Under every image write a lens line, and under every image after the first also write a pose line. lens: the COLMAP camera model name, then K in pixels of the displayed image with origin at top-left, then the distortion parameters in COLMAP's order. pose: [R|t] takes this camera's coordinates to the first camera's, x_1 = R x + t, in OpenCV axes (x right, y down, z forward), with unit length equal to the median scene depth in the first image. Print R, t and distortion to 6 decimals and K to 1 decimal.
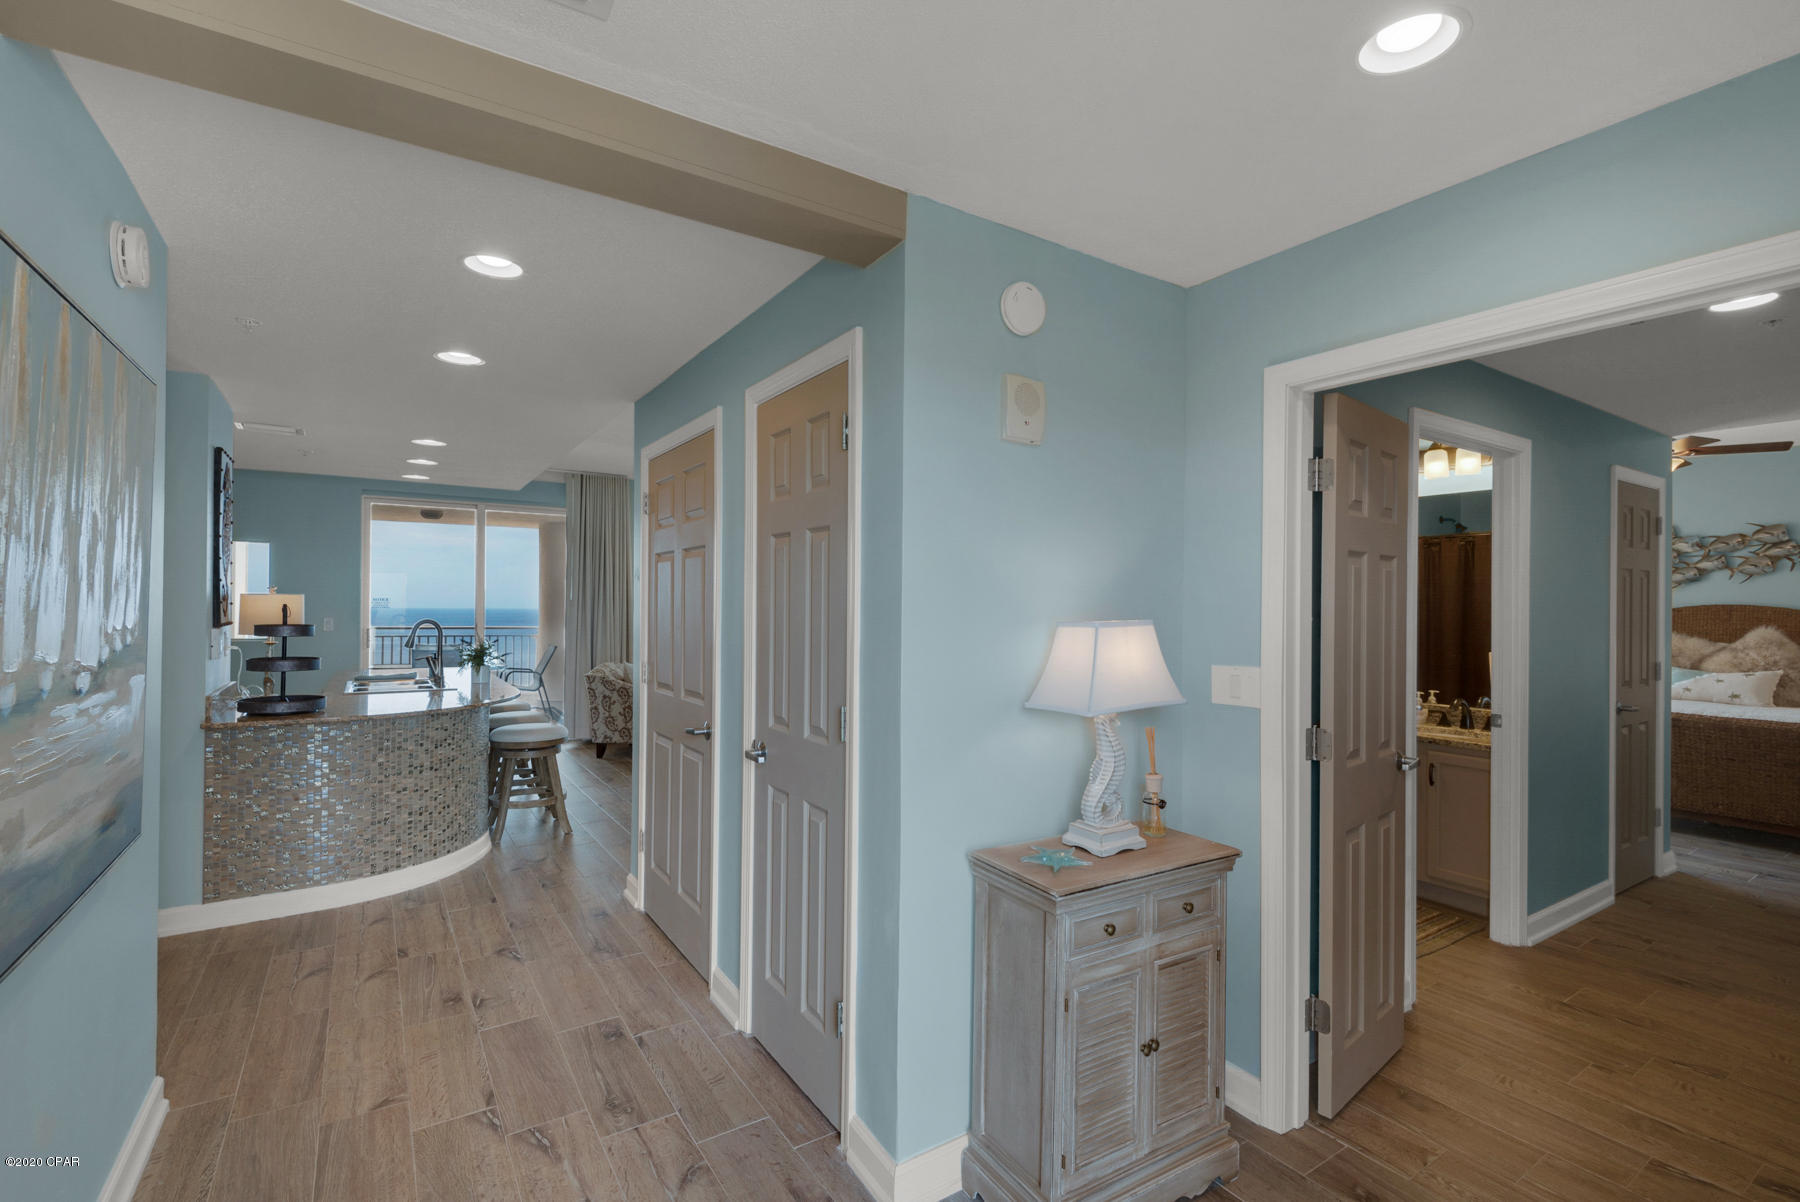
lens RADIAL K [[820.0, 0, 902.2], [0, 820.0, 599.5], [0, 0, 1]] dist [0.019143, -0.009109]
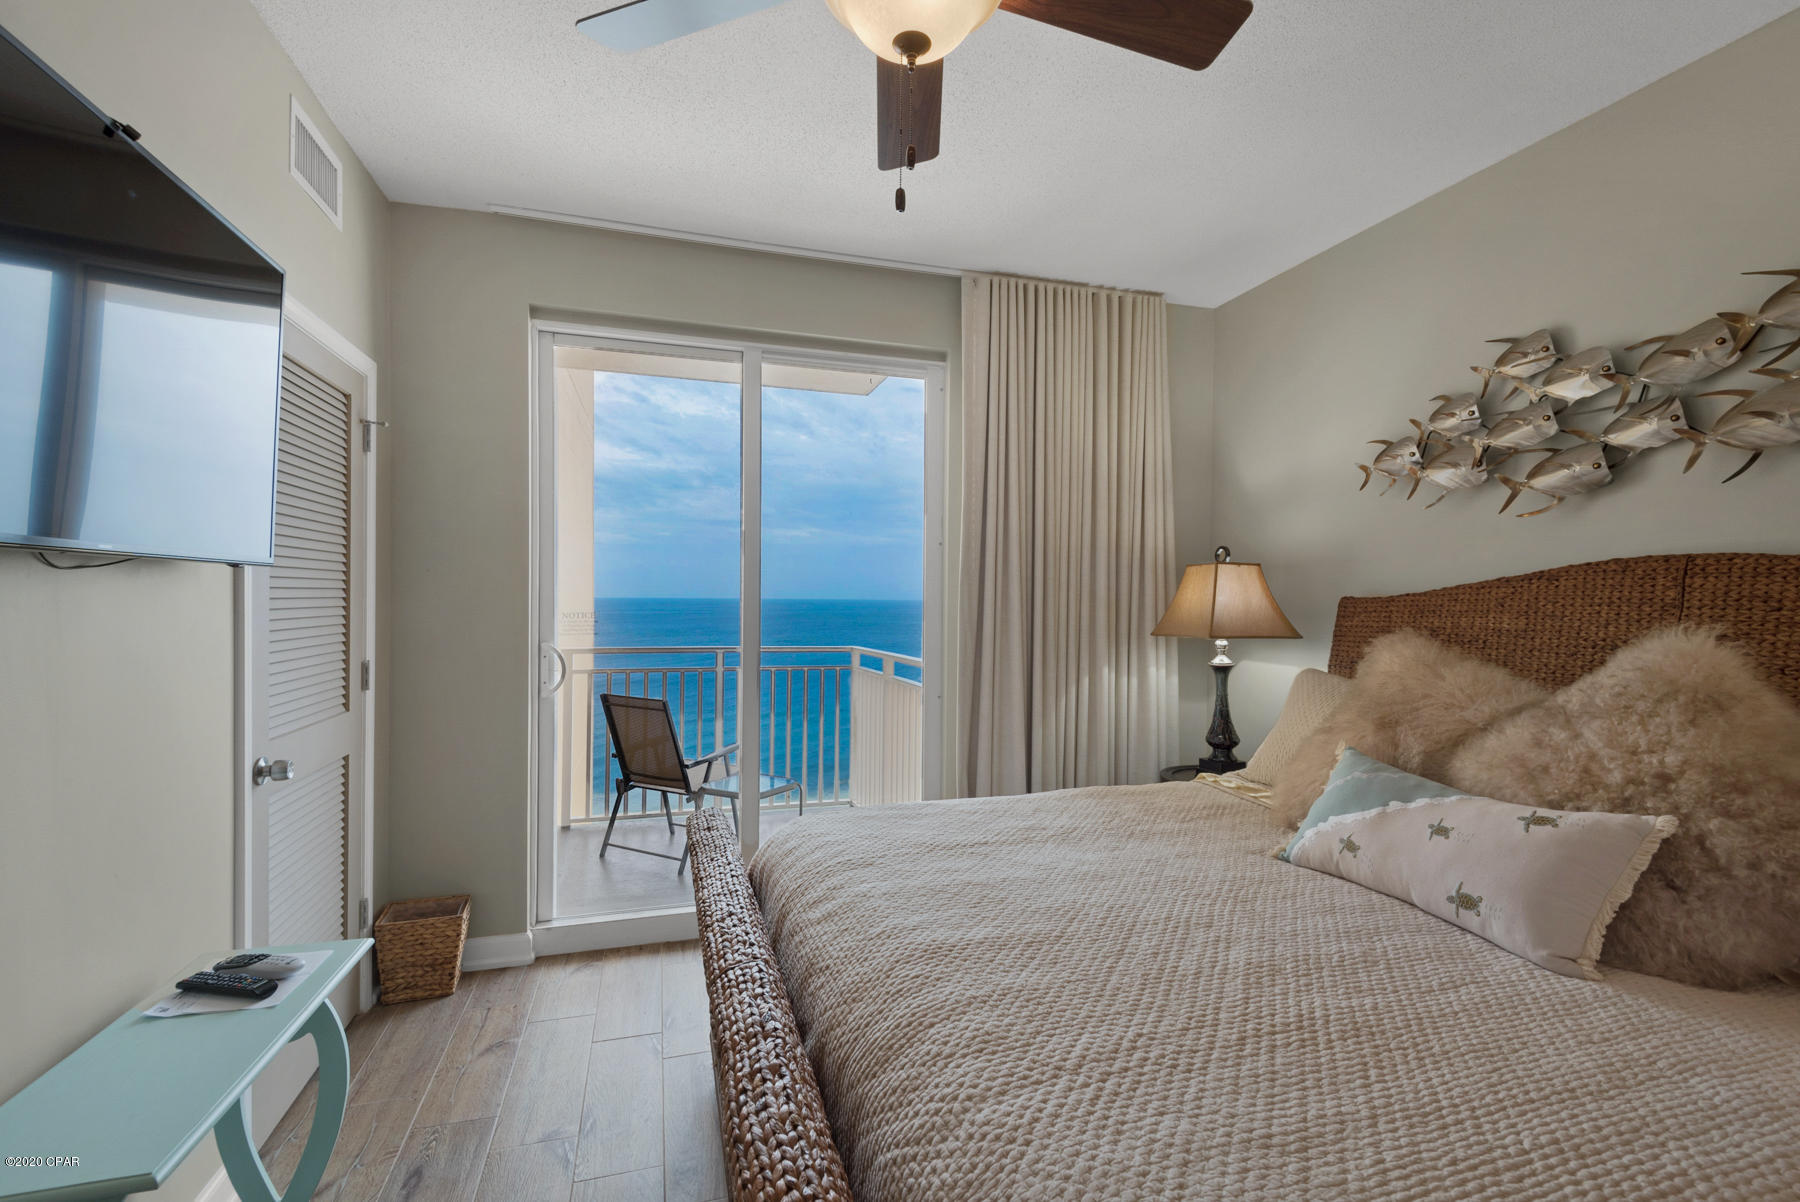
lens RADIAL K [[820.0, 0, 902.7], [0, 820.0, 607.3], [0, 0, 1]] dist [0.019143, -0.009109]
pose [[0.960472, 0.005930, -0.278314, 0.868204], [-0.003865, 0.999961, 0.007968, 0.024823], [0.278351, -0.006577, 0.960457, 0.678648]]
